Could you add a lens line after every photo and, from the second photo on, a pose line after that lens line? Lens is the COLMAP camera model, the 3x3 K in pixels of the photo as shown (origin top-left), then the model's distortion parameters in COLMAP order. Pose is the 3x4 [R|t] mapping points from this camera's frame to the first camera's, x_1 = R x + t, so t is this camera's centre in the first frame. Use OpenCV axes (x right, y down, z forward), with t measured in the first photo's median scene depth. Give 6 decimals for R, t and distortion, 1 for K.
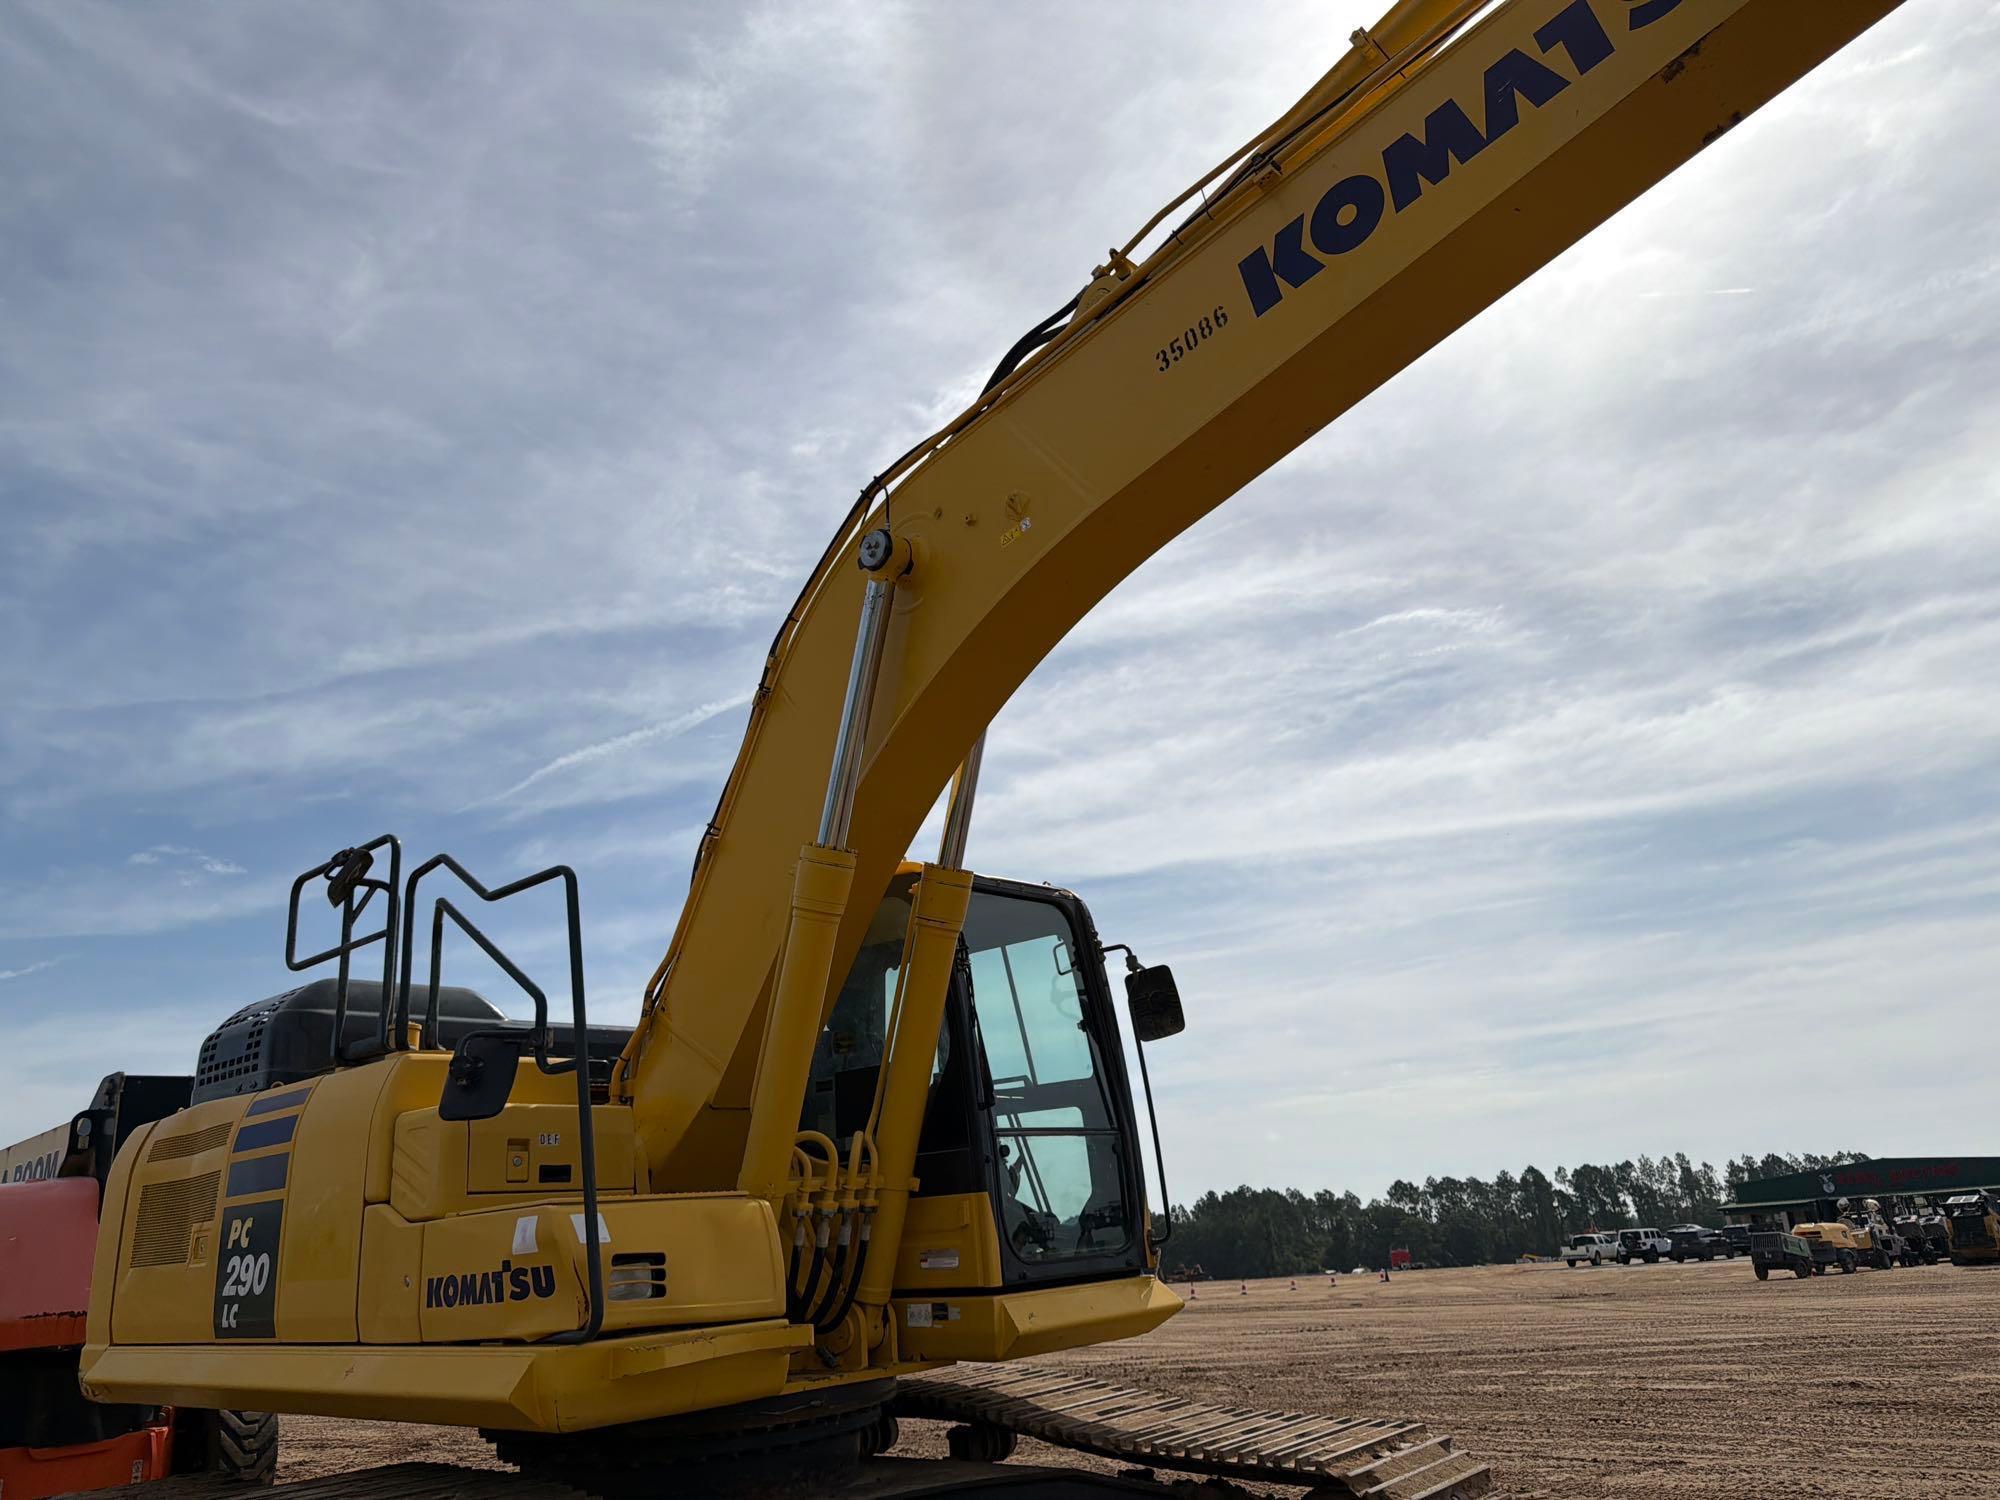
lens RADIAL K [[1424.1, 0, 994.7], [0, 1424.1, 742.6], [0, 0, 1]] dist [0.044608, -0.056295]
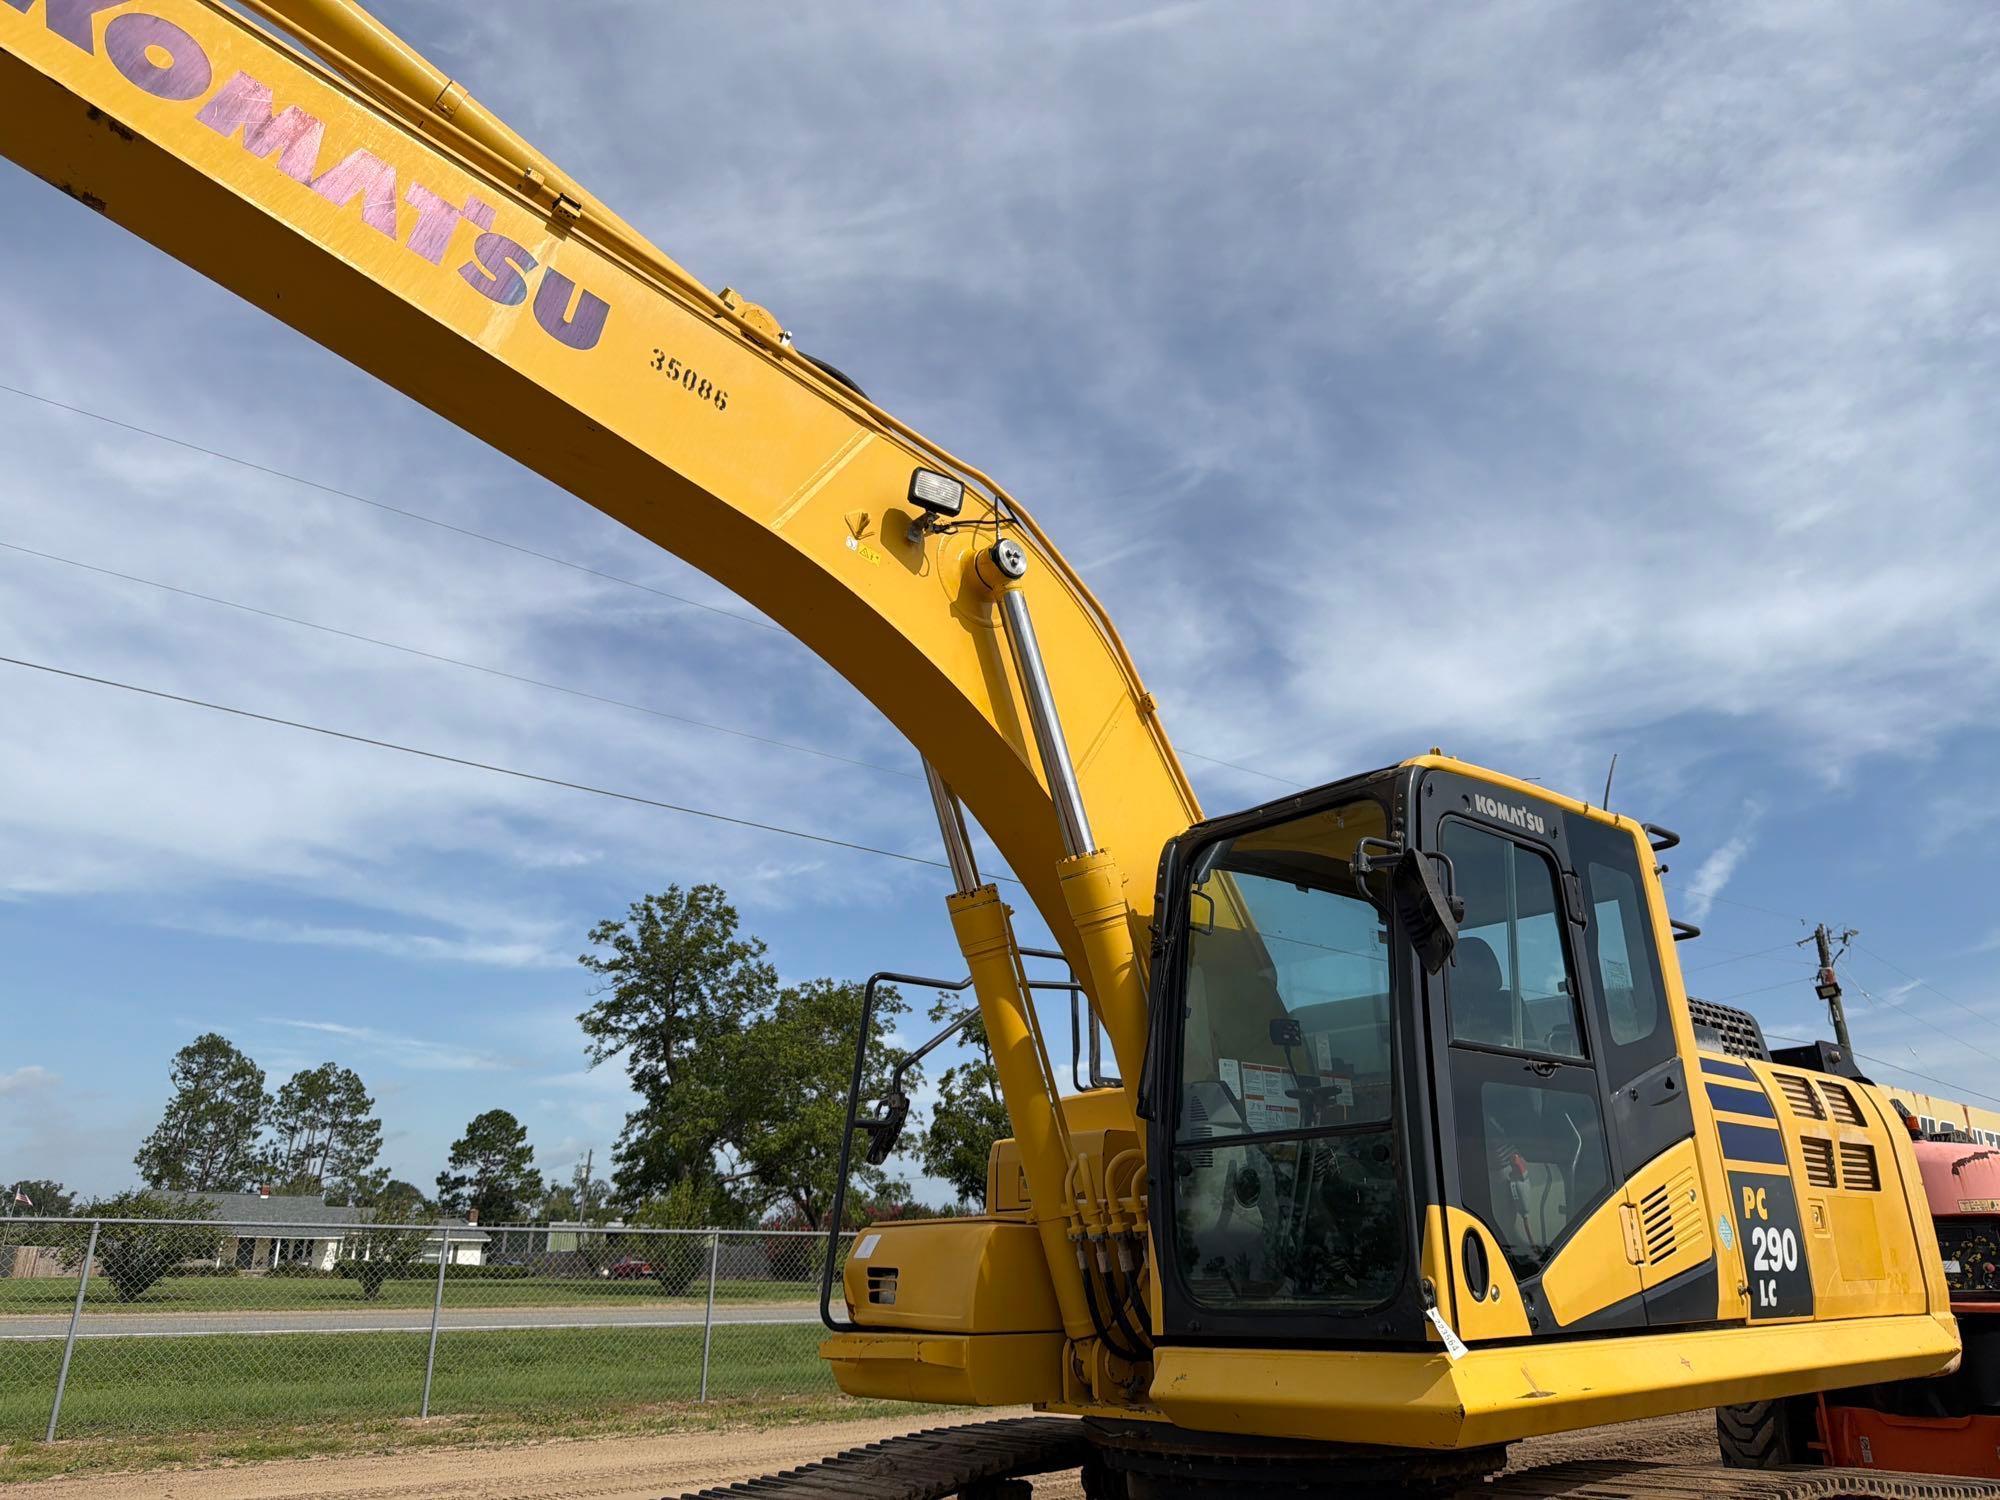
lens RADIAL K [[1424.1, 0, 1006.4], [0, 1424.1, 754.2], [0, 0, 1]] dist [0.044608, -0.056295]
pose [[0.100524, 0.398112, 0.911812, -1.463256], [-0.314202, 0.882258, -0.350568, 0.538833], [-0.944019, -0.251253, 0.213776, 1.276528]]
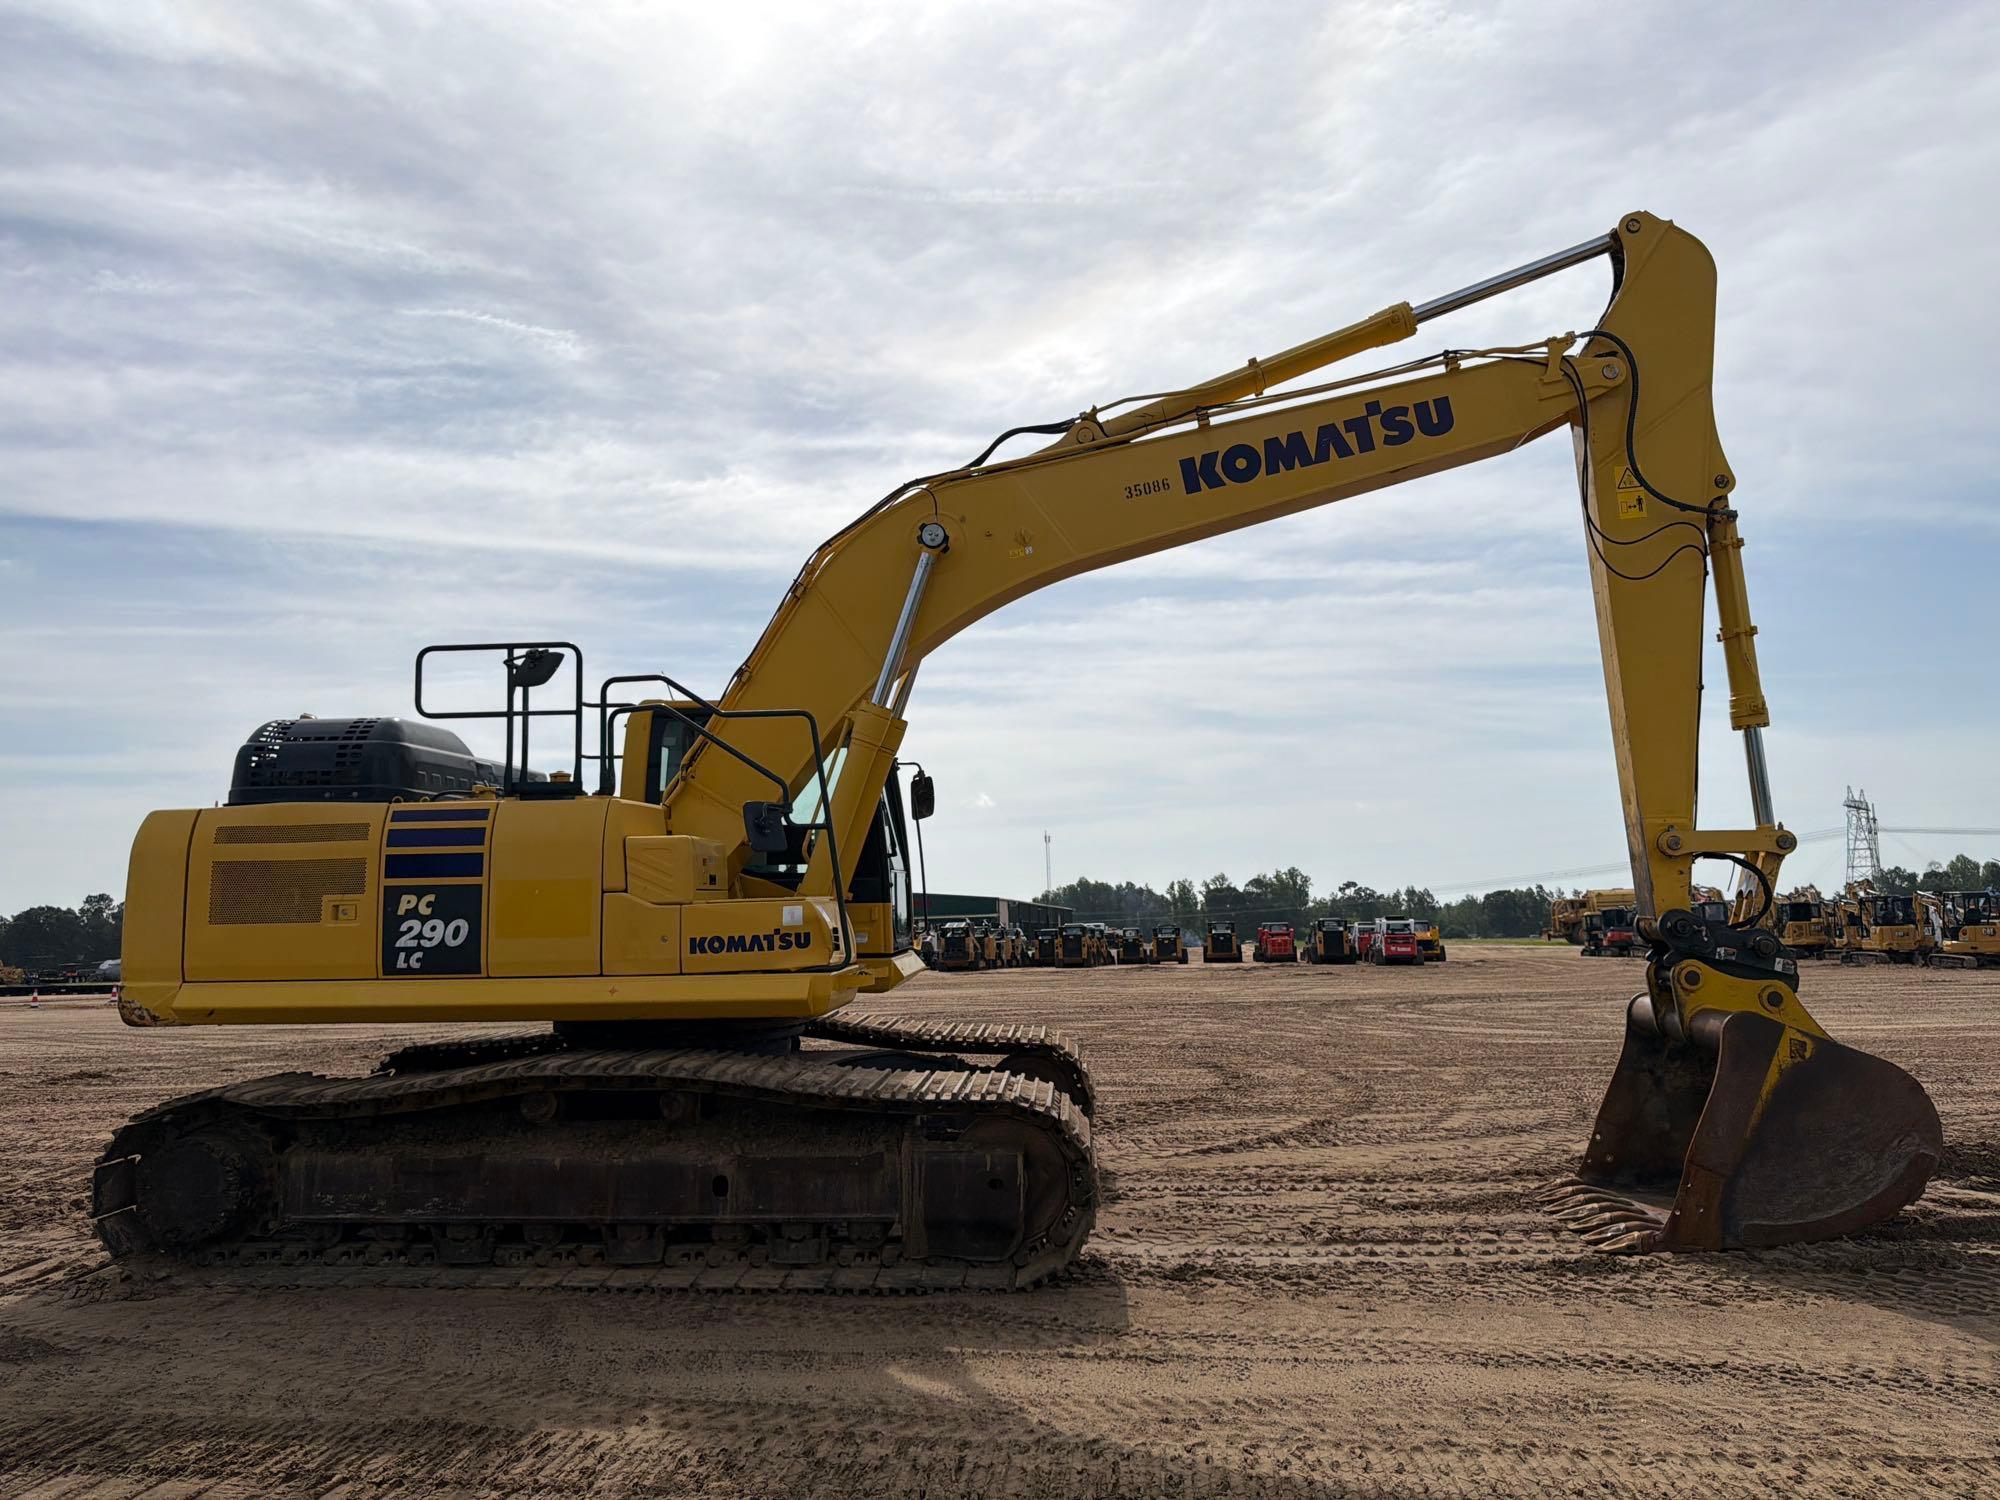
lens RADIAL K [[1417.2, 0, 1018.3], [0, 1417.2, 756.6], [0, 0, 1]] dist [0.071557, -0.067450]
pose [[0.786597, 0.110817, 0.607441, -0.894735], [-0.230097, 0.965513, 0.121820, -0.100690], [-0.572992, -0.235593, 0.784969, -0.389425]]
